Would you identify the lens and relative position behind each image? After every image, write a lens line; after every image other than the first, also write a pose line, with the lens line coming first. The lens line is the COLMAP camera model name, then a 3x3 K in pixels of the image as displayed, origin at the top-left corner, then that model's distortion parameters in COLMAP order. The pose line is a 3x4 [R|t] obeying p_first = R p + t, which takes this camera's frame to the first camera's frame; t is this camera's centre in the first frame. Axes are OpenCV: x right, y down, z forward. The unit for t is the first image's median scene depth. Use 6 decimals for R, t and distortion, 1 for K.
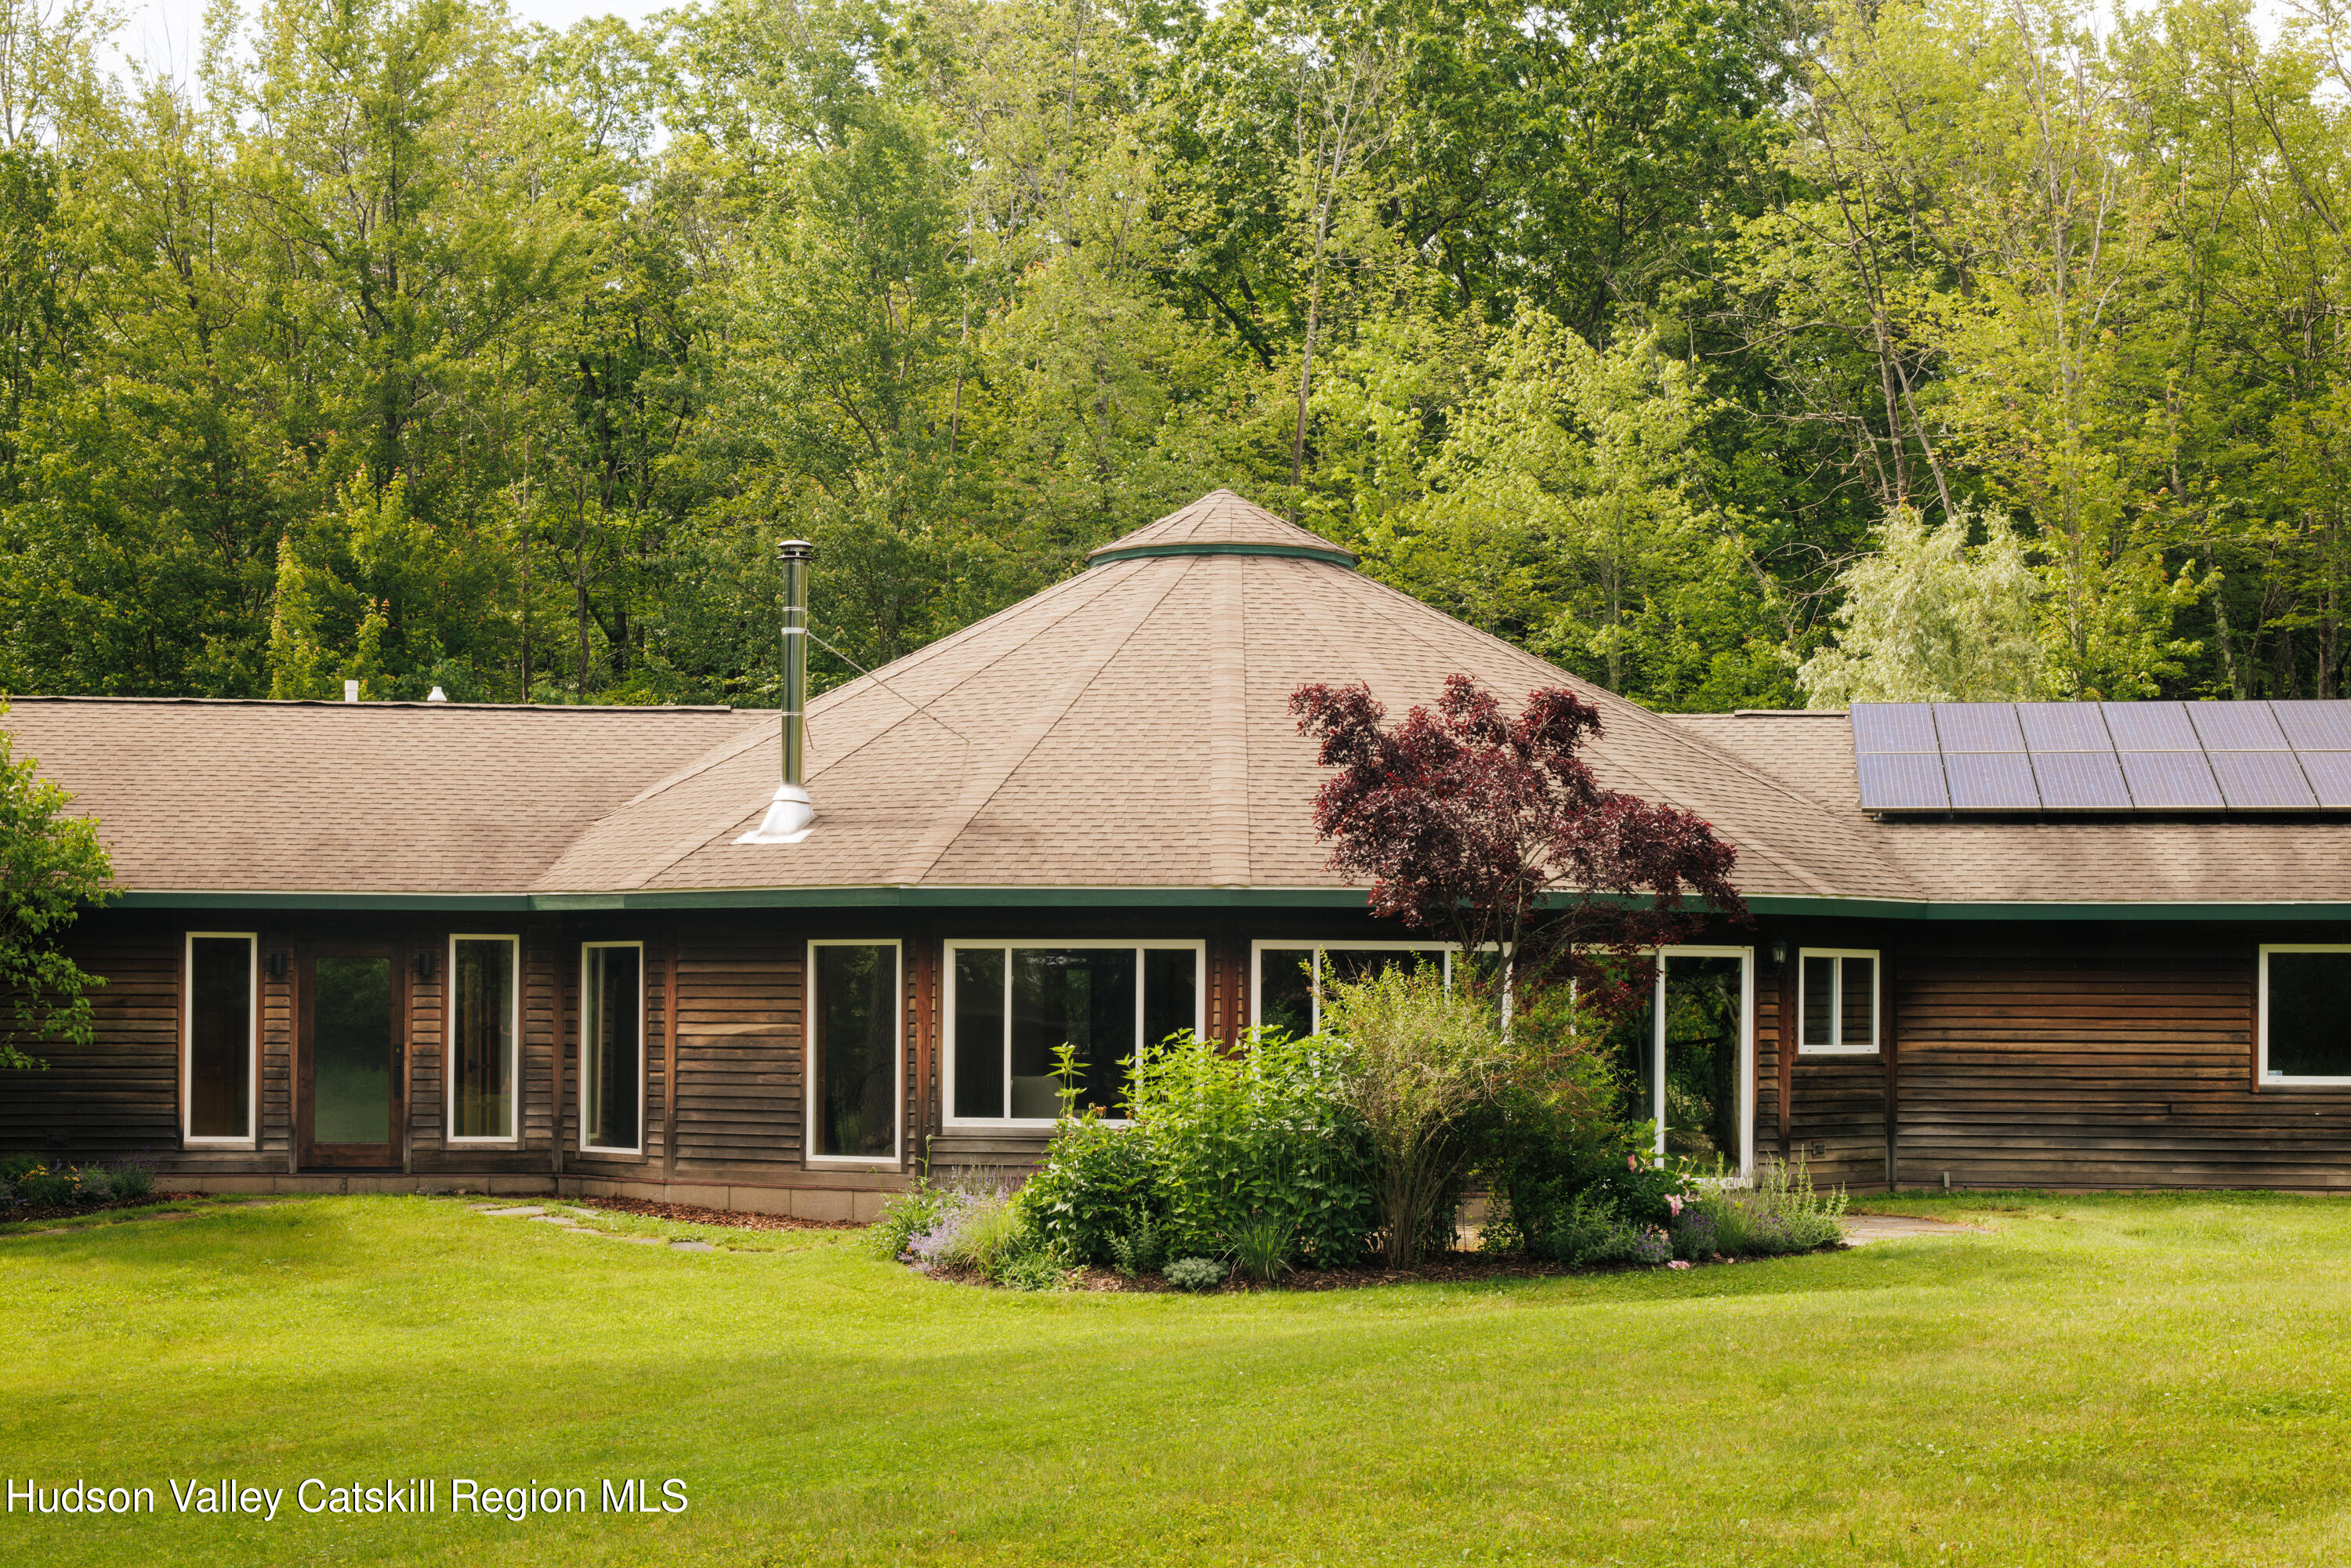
lens RADIAL K [[5506.6, 0, 1175.5], [0, 5506.6, 784.0], [0, 0, 1]] dist [-0.124667, 0.347264]
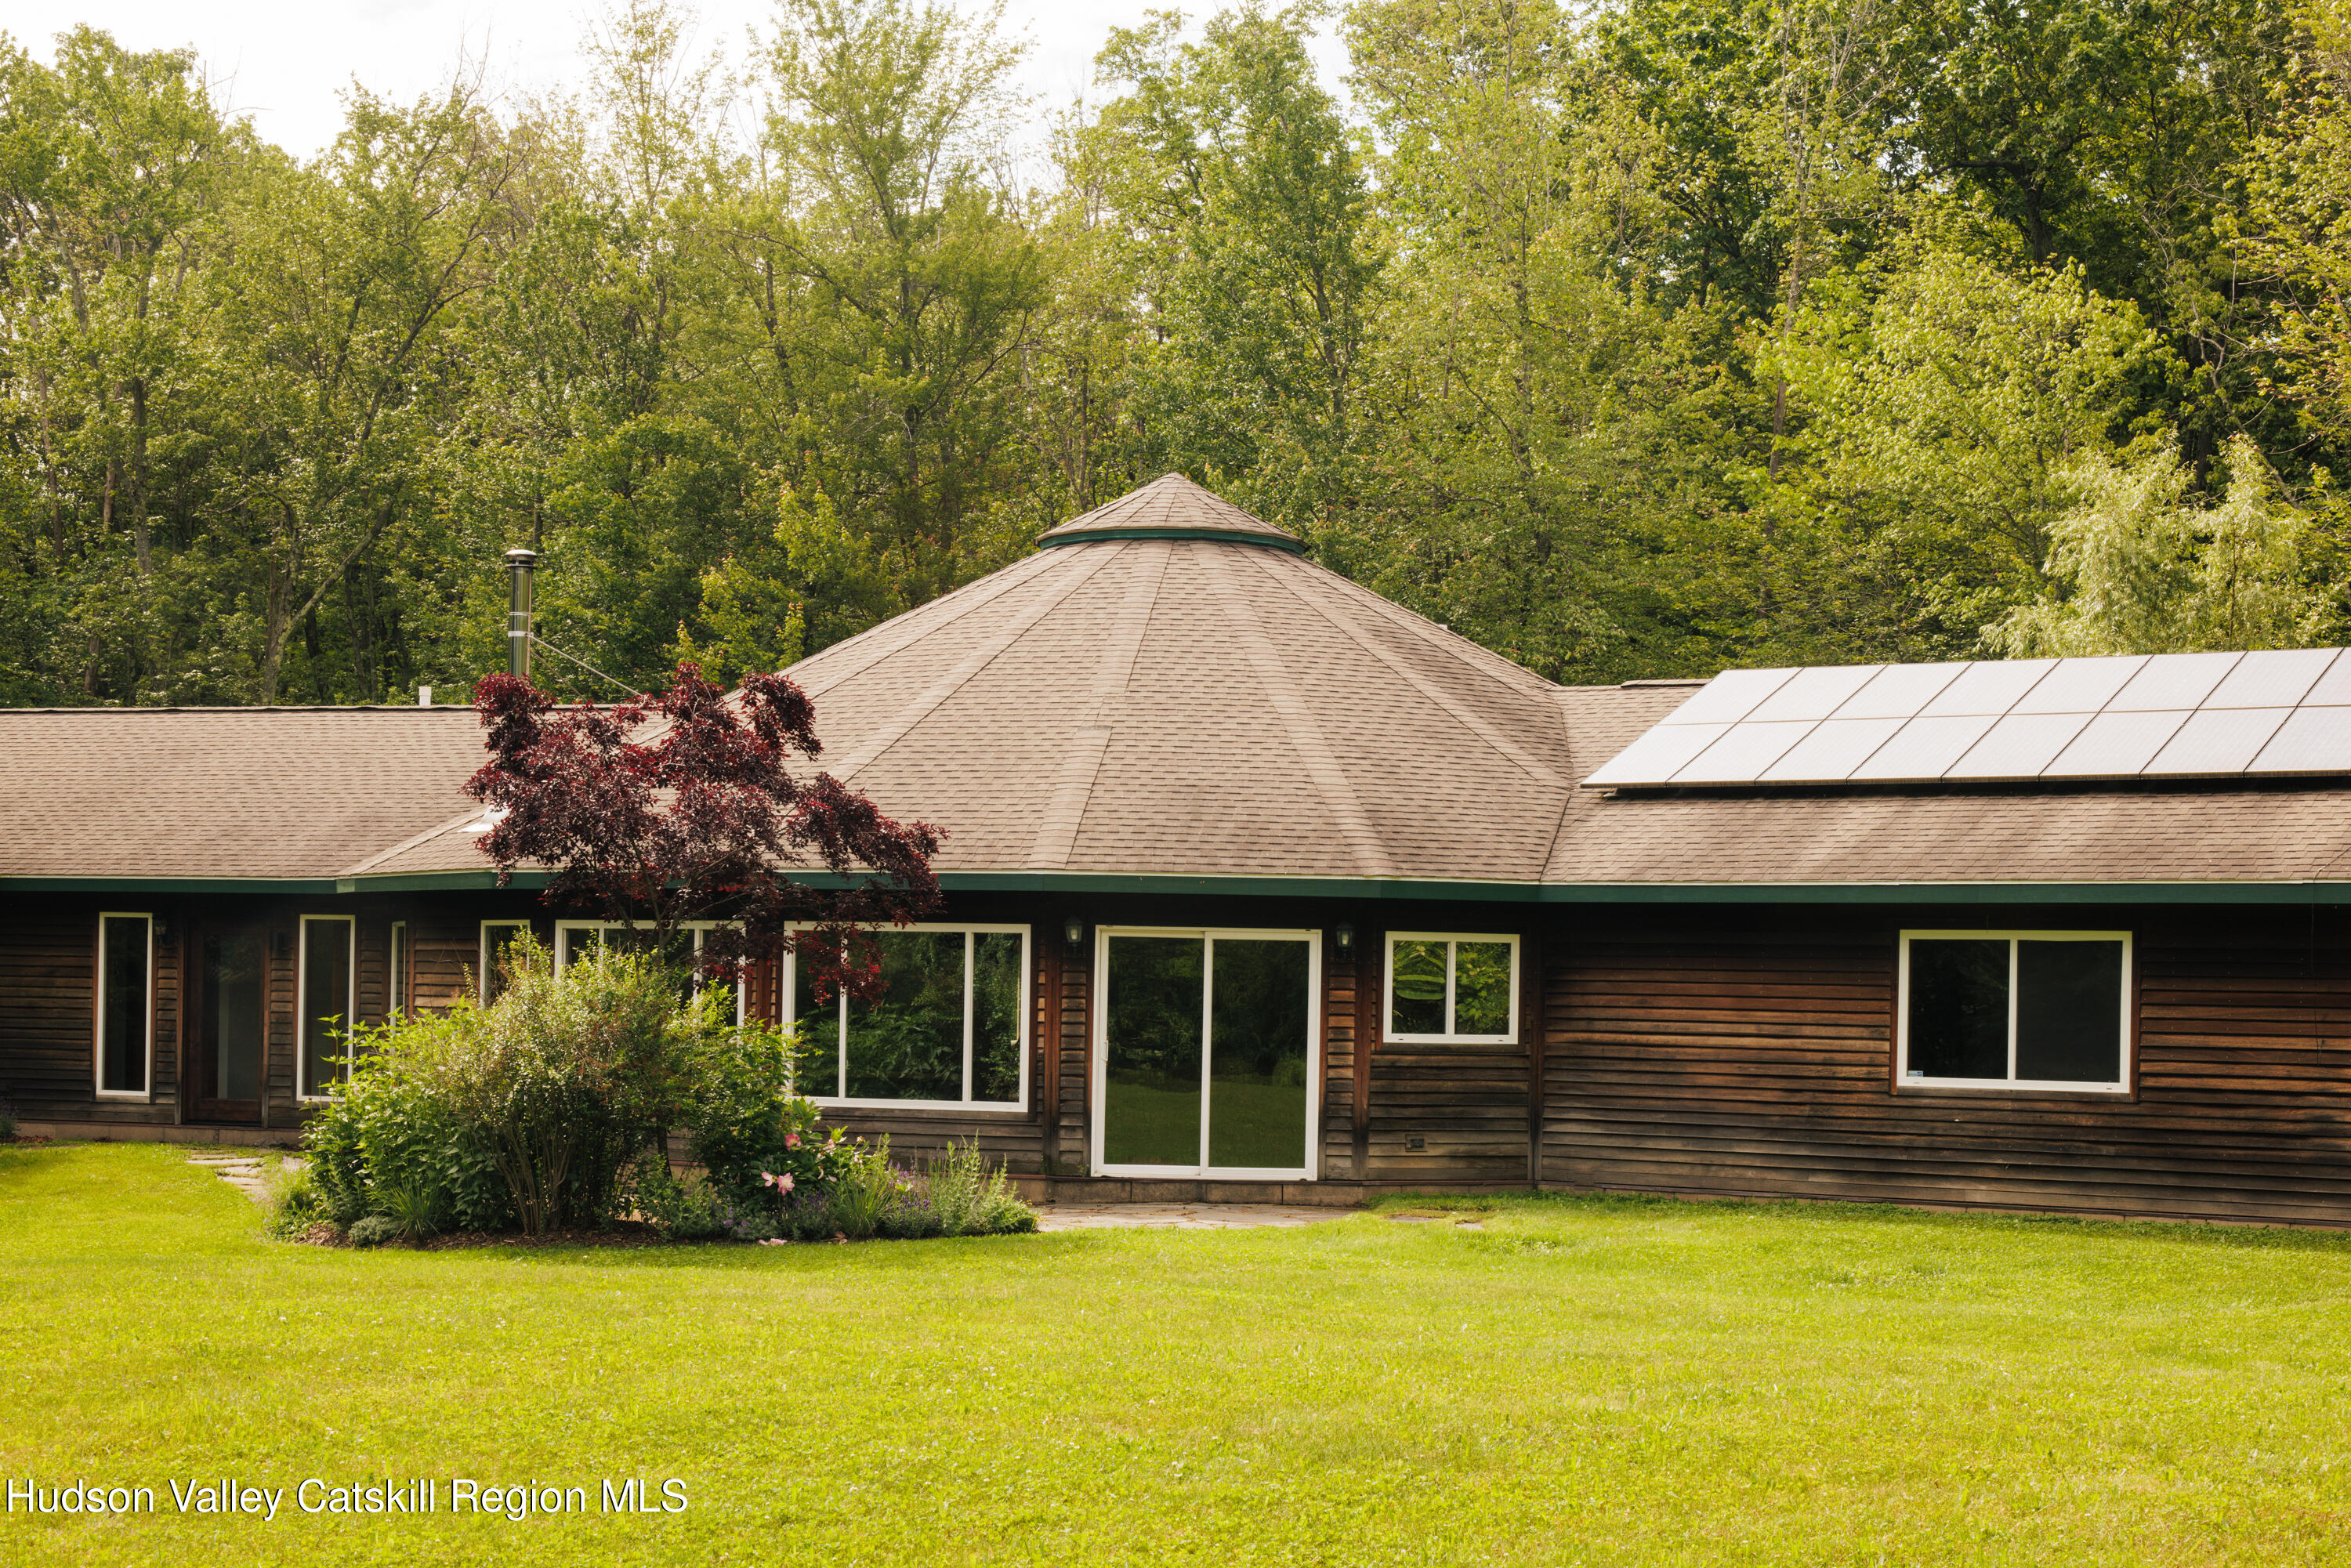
lens RADIAL K [[5506.6, 0, 1175.5], [0, 5506.6, 784.0], [0, 0, 1]] dist [-0.124667, 0.347264]
pose [[0.784023, -0.013859, -0.620578, 0.667143], [0.013171, 0.999897, -0.005690, 0.008974], [0.620593, -0.003712, 0.784124, 0.222484]]
